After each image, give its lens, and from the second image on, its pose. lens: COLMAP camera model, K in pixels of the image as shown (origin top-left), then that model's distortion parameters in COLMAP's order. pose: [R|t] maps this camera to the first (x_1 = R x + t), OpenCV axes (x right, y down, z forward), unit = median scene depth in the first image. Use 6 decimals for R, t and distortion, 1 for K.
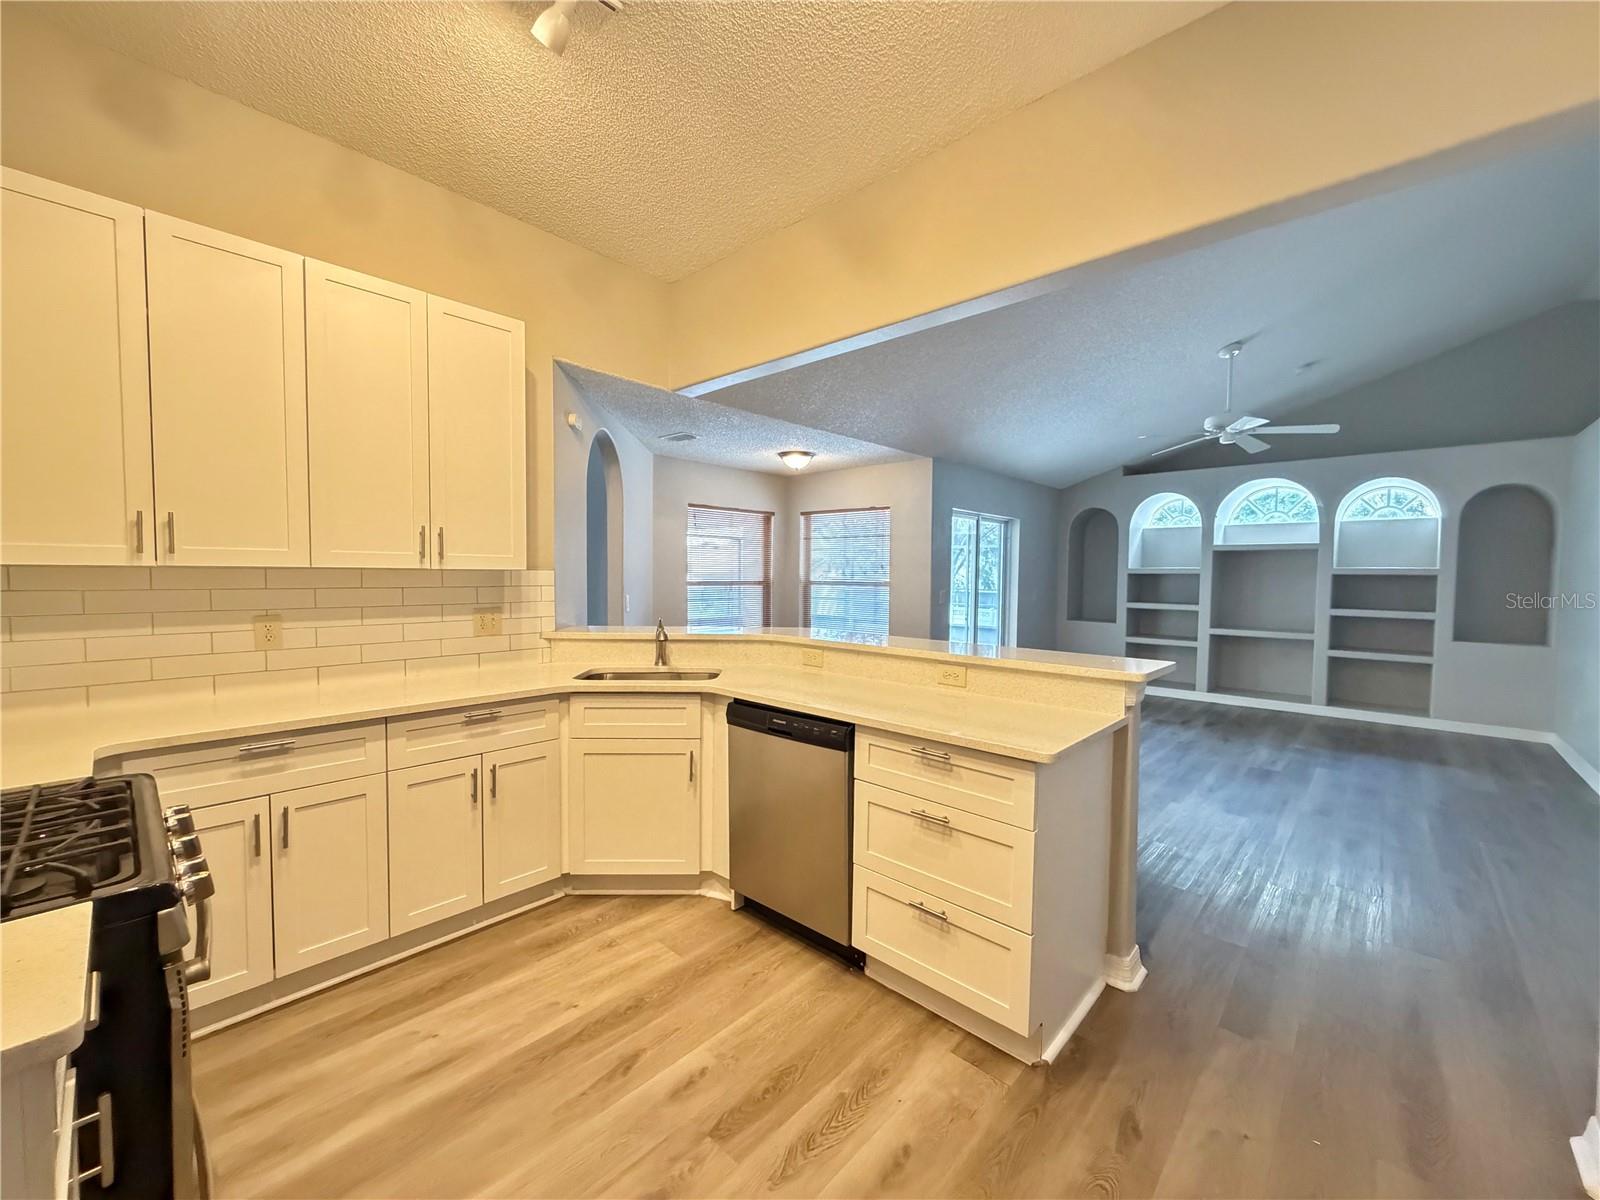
lens RADIAL K [[640.1, 0, 794.2], [0, 640.1, 599.9], [0, 0, 1]] dist [0.001928, -0.000025]
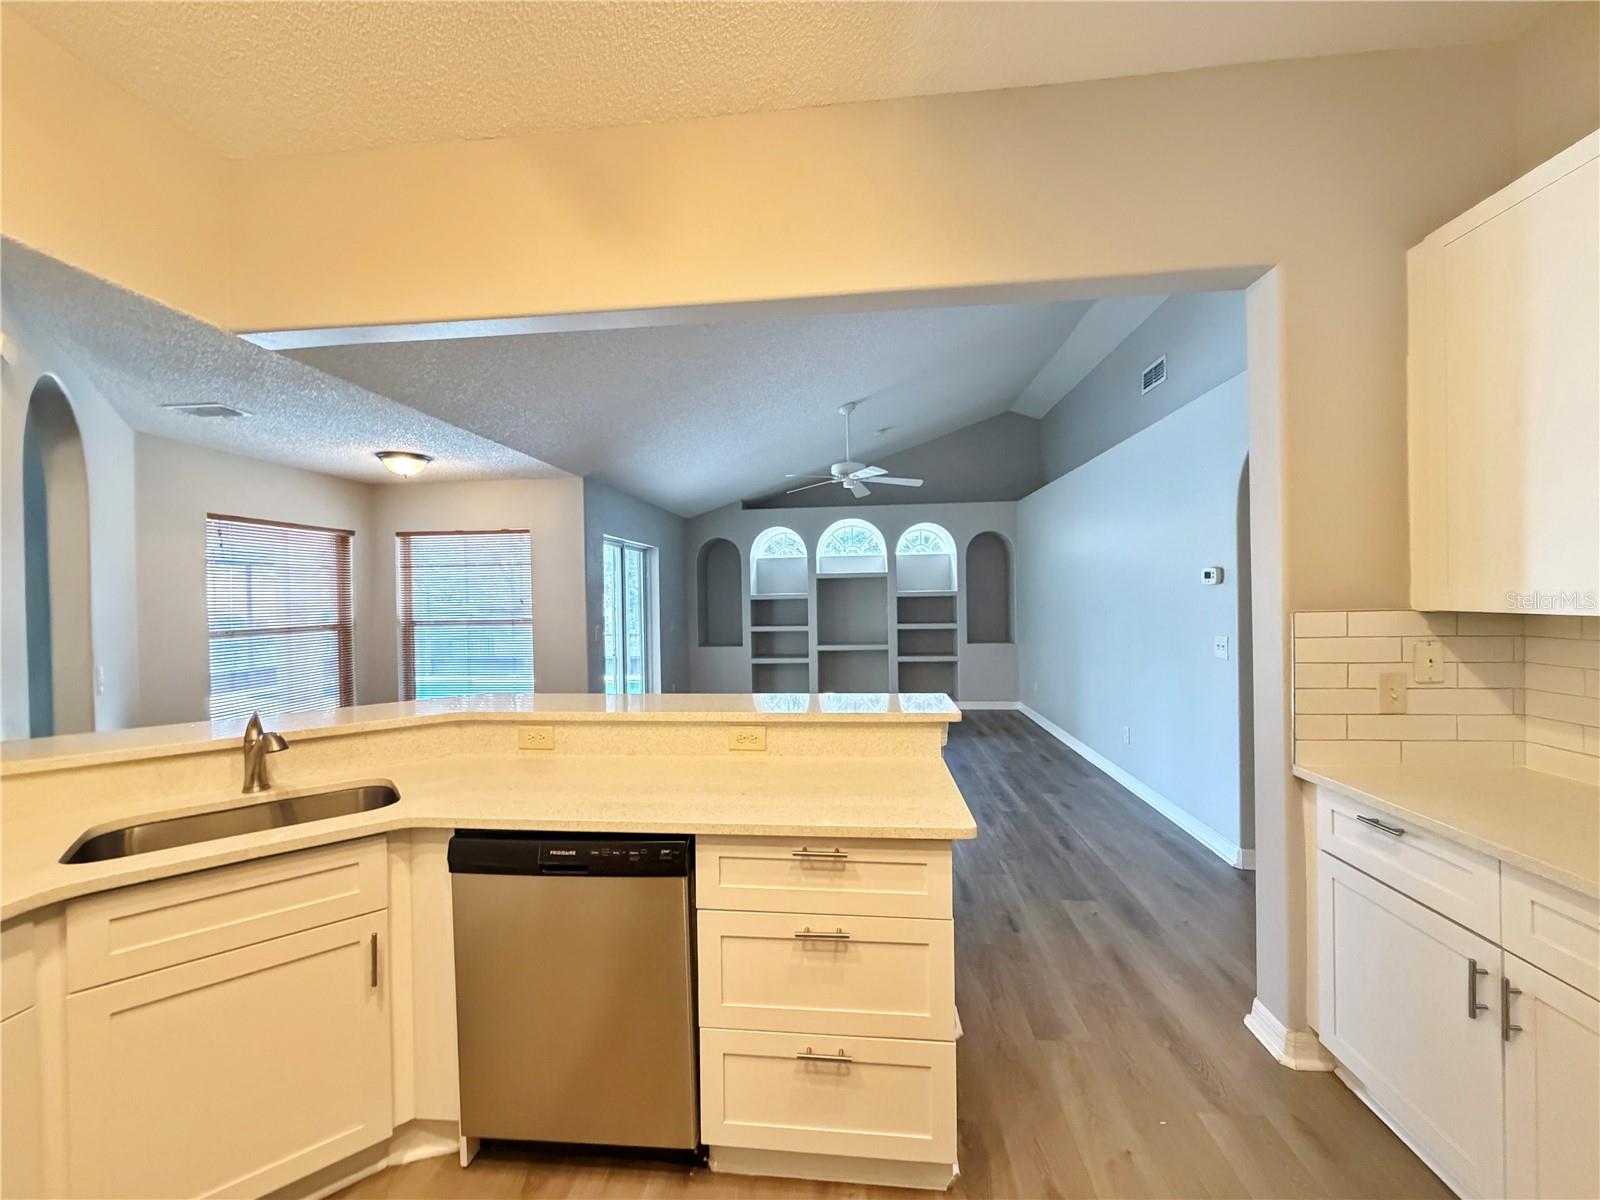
lens RADIAL K [[640.1, 0, 800.0], [0, 640.1, 601.8], [0, 0, 1]] dist [0.001928, -0.000025]
pose [[0.793010, -0.029342, 0.608501, -0.092727], [0.050797, 0.998546, -0.018050, -0.019266], [-0.607087, 0.045224, 0.793348, 0.126868]]
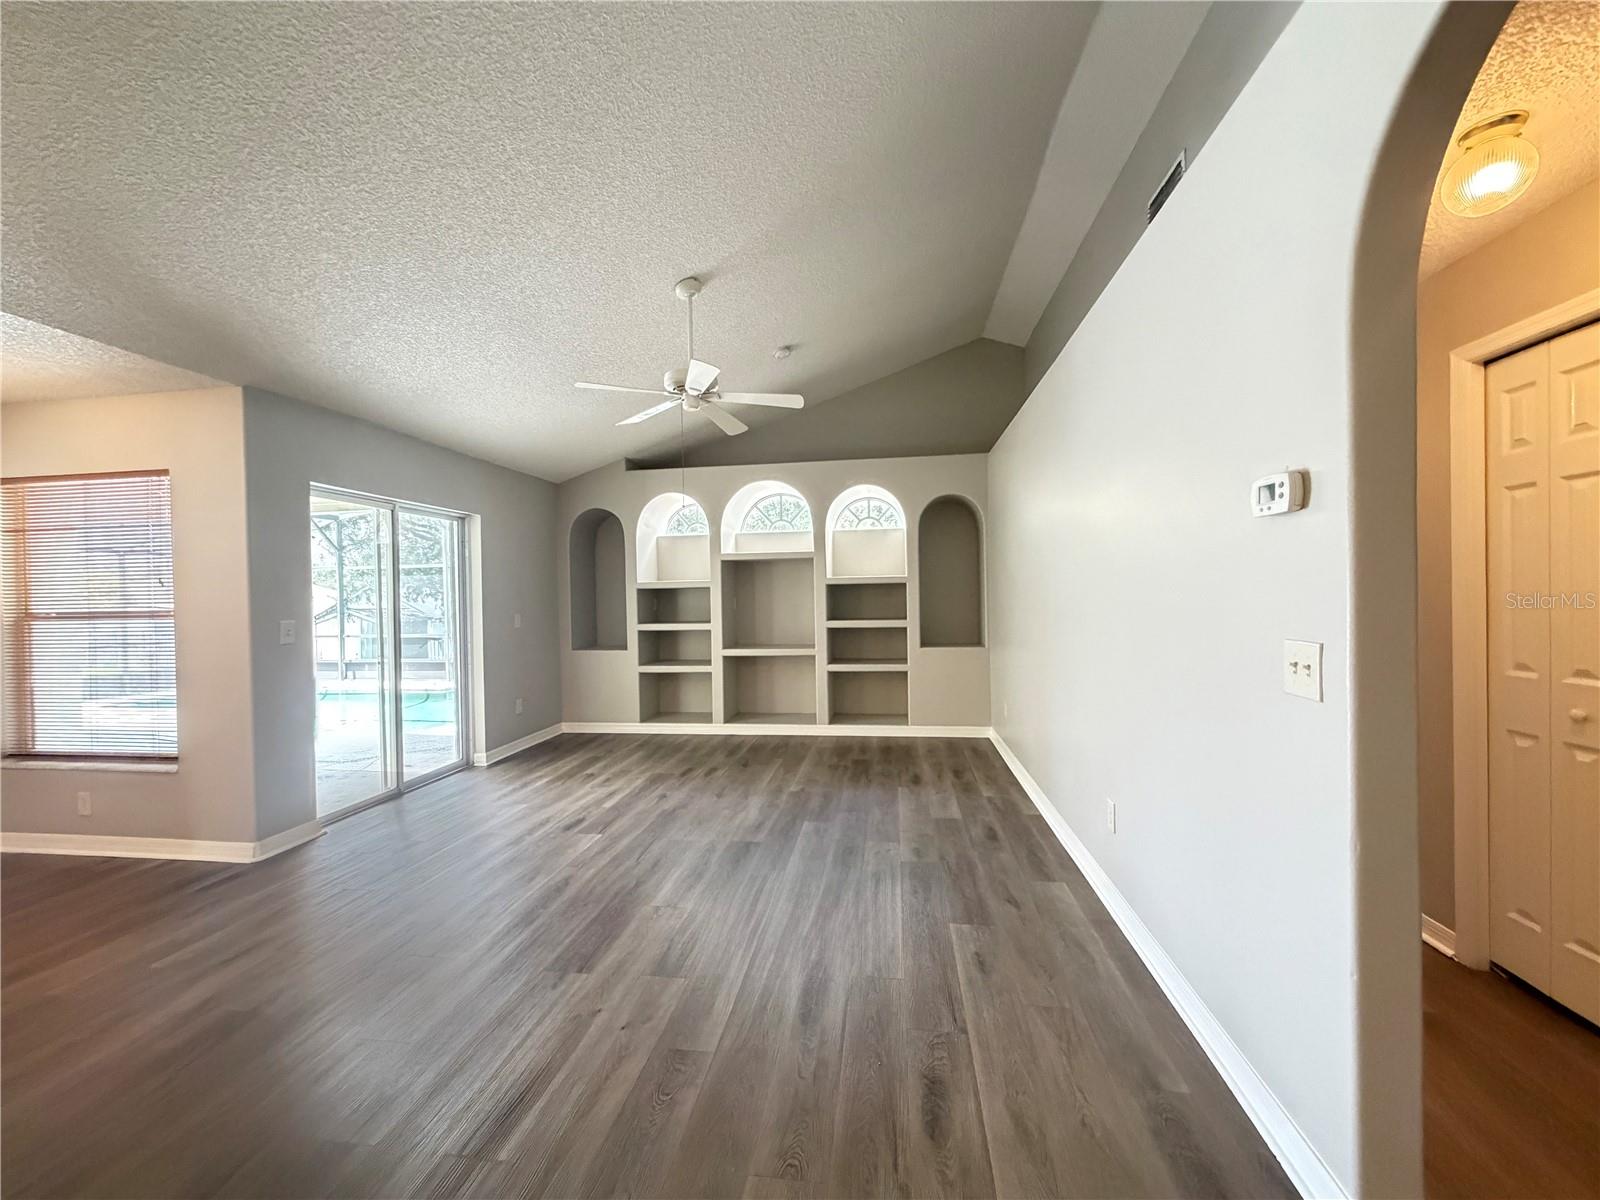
lens RADIAL K [[640.1, 0, 799.6], [0, 640.1, 601.9], [0, 0, 1]] dist [0.001928, -0.000025]
pose [[0.821903, -0.030020, 0.568836, 0.301595], [0.050124, 0.998548, -0.019725, 0.002901], [-0.567418, 0.044725, 0.822214, 0.276863]]
